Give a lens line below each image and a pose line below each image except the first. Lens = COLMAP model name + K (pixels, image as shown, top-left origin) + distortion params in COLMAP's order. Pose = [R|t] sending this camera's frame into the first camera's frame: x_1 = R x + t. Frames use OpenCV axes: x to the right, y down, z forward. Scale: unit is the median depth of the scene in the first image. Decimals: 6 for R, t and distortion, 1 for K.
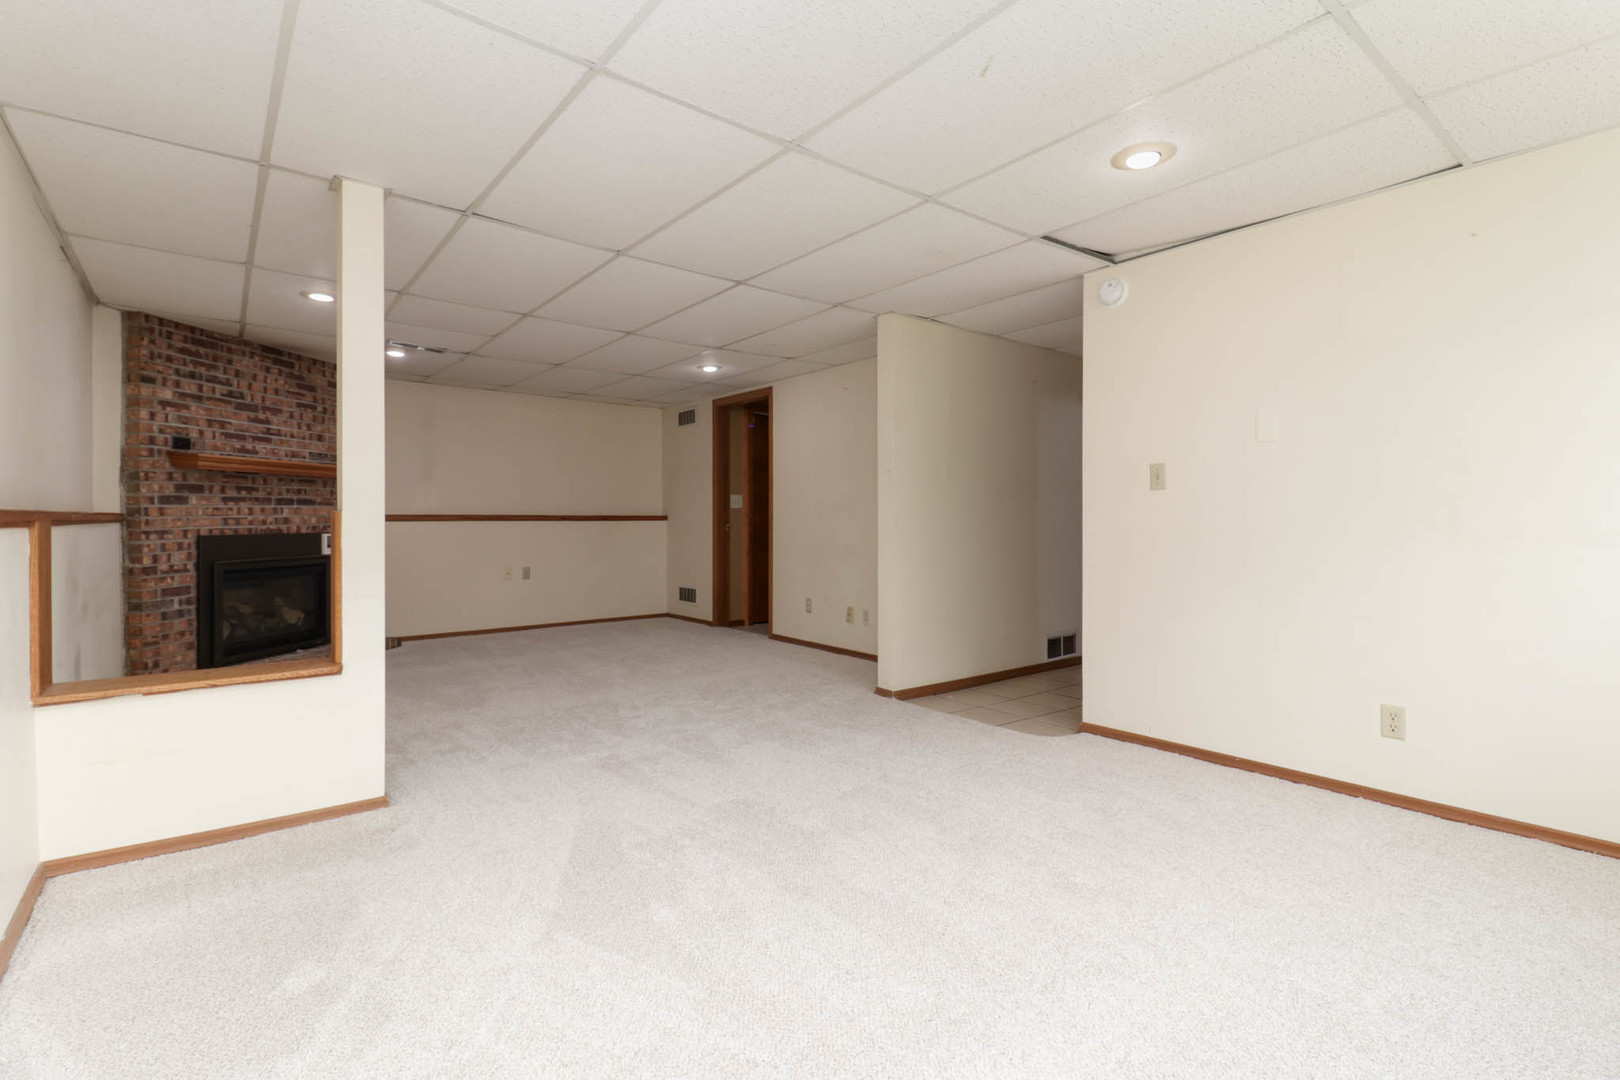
lens RADIAL K [[747.0, 0, 800.3], [0, 747.0, 523.8], [0, 0, 1]] dist [0.007226, -0.007467]
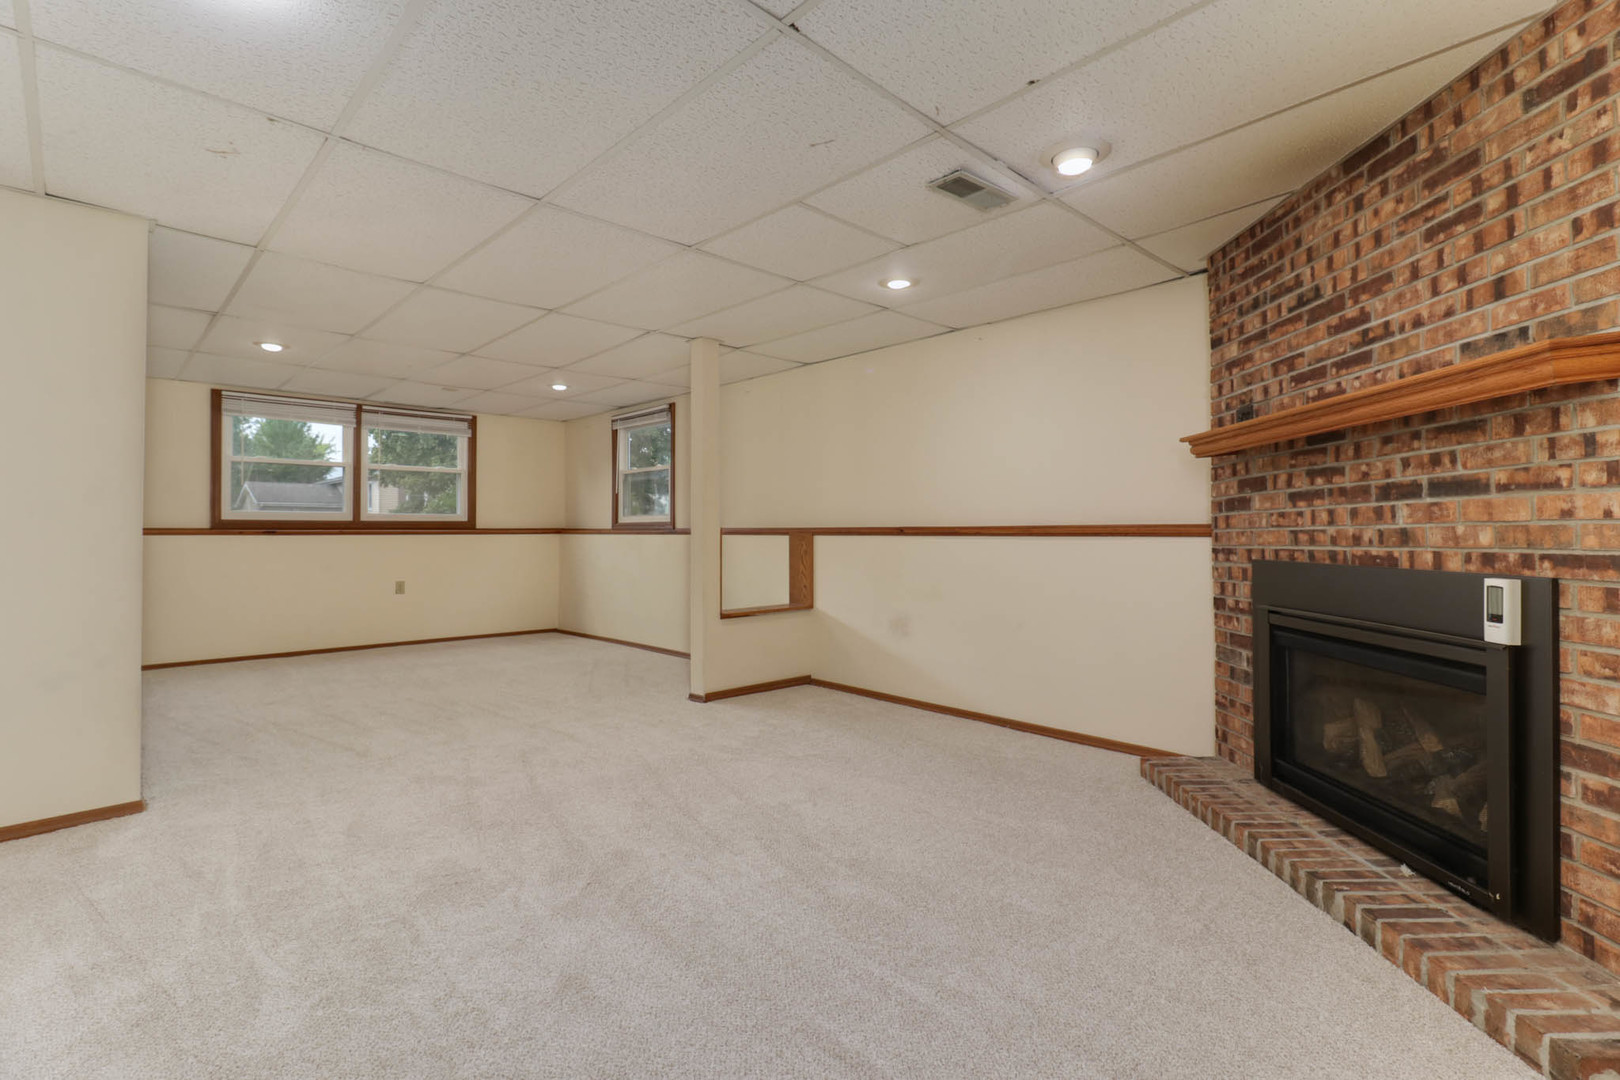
lens RADIAL K [[747.0, 0, 814.7], [0, 747.0, 527.3], [0, 0, 1]] dist [0.007226, -0.007467]
pose [[-0.992676, 0.001669, -0.120795, -0.349058], [0.001402, 0.999996, 0.002293, -0.012209], [0.120799, 0.002107, -0.992675, 1.493358]]
